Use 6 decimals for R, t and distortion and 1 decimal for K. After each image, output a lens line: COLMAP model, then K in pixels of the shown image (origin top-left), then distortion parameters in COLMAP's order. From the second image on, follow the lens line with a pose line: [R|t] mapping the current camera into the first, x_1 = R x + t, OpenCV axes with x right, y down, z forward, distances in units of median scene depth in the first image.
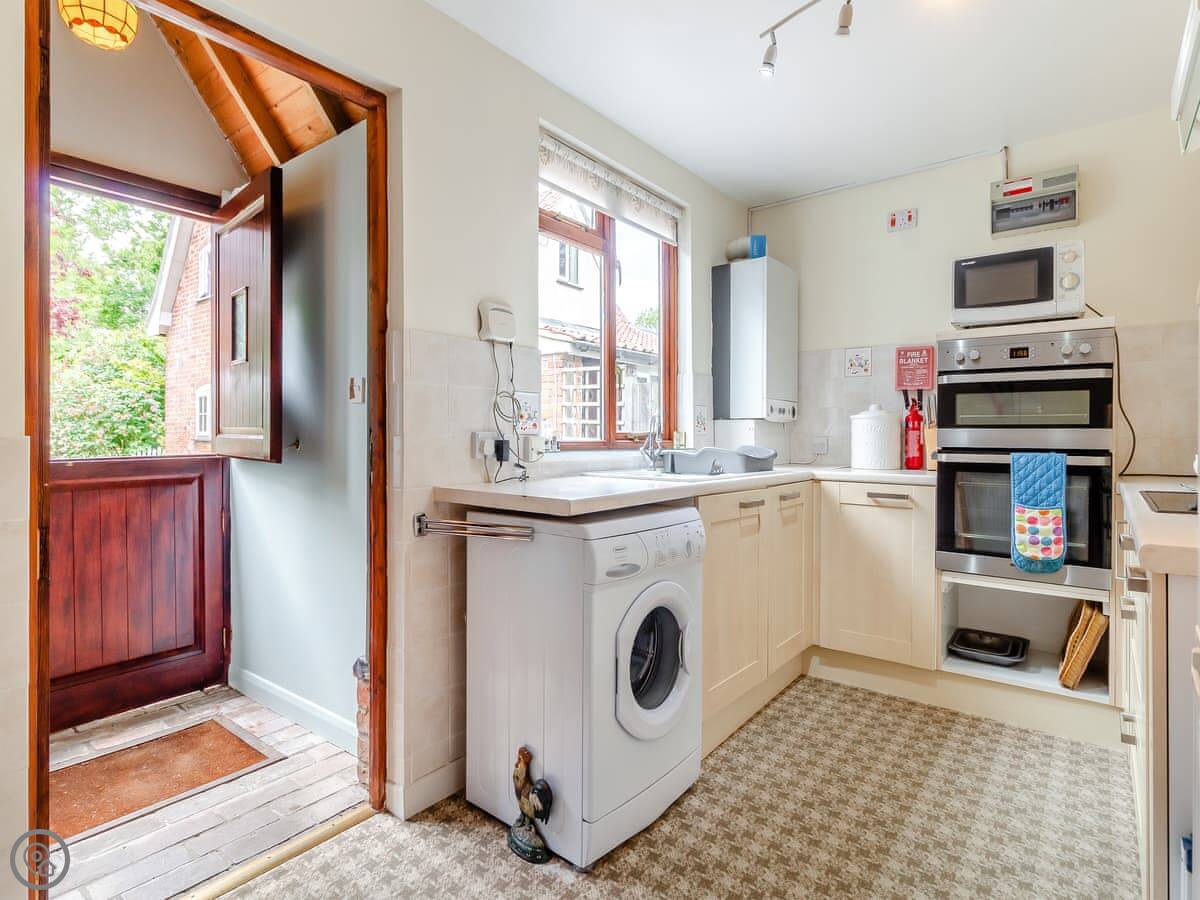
lens RADIAL K [[633.7, 0, 581.3], [0, 633.7, 437.8], [0, 0, 1]] dist [-0.001863, 0.000154]
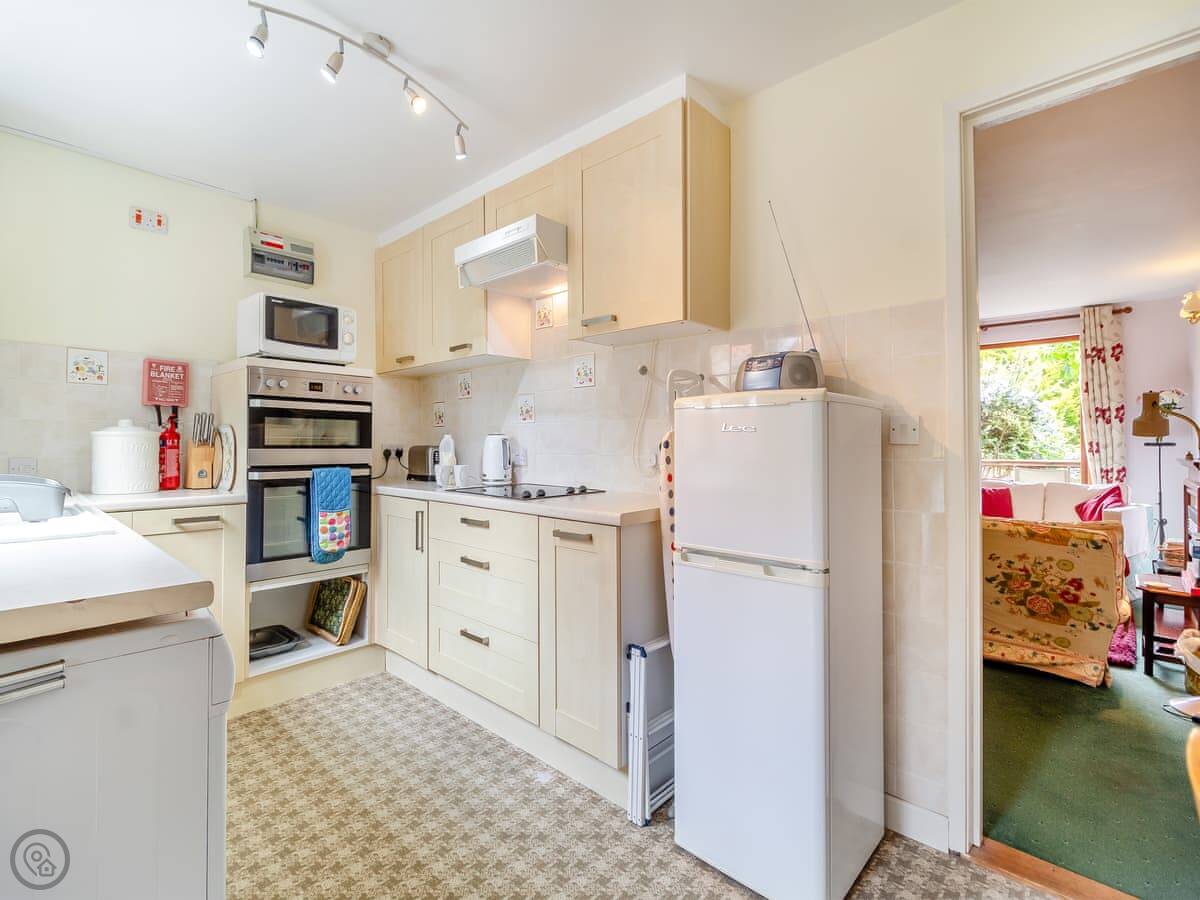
lens RADIAL K [[572.9, 0, 601.7], [0, 572.9, 437.4], [0, 0, 1]] dist [0.002694, 0.000442]
pose [[0.033960, 0.008054, 0.999391, -0.374262], [0.001237, 0.999966, -0.008100, -0.024869], [-0.999422, 0.001511, 0.033949, 0.383293]]
